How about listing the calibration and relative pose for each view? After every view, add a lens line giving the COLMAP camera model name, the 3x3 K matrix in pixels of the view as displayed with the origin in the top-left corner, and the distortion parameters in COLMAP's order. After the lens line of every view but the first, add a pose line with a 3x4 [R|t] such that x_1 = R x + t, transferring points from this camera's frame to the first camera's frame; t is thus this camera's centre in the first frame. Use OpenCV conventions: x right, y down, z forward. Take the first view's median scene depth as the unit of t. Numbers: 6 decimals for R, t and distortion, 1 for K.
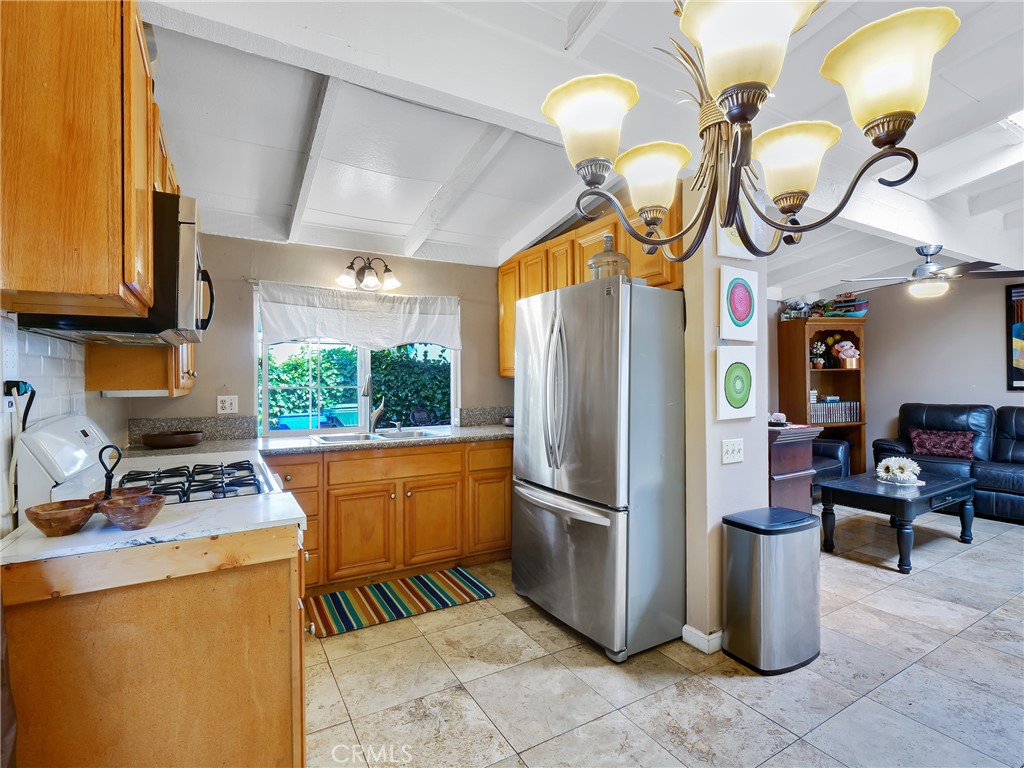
lens RADIAL K [[472.2, 0, 468.2], [0, 472.2, 379.0], [0, 0, 1]] dist [-0.012936, -0.000746]
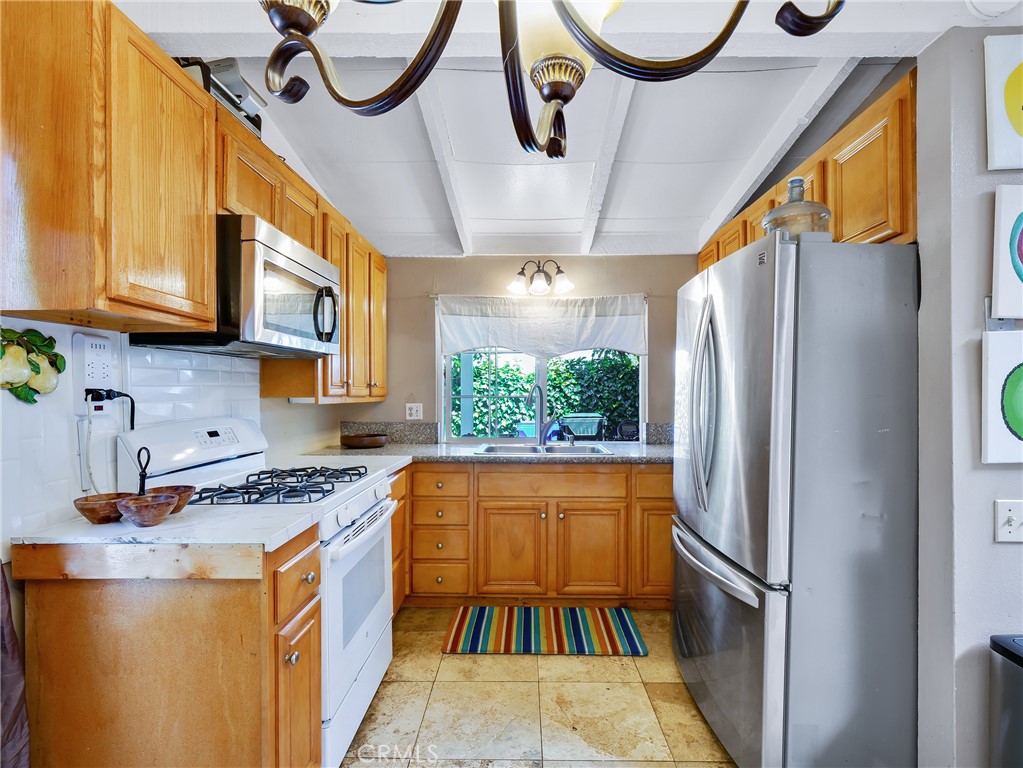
lens RADIAL K [[463.0, 0, 503.6], [0, 463.0, 392.5], [0, 0, 1]] dist [-0.003232, -0.000452]
pose [[0.883414, 0.007262, -0.468538, 0.188176], [-0.003347, 0.999952, 0.009189, -0.000198], [0.468582, -0.006550, 0.883396, 0.163179]]
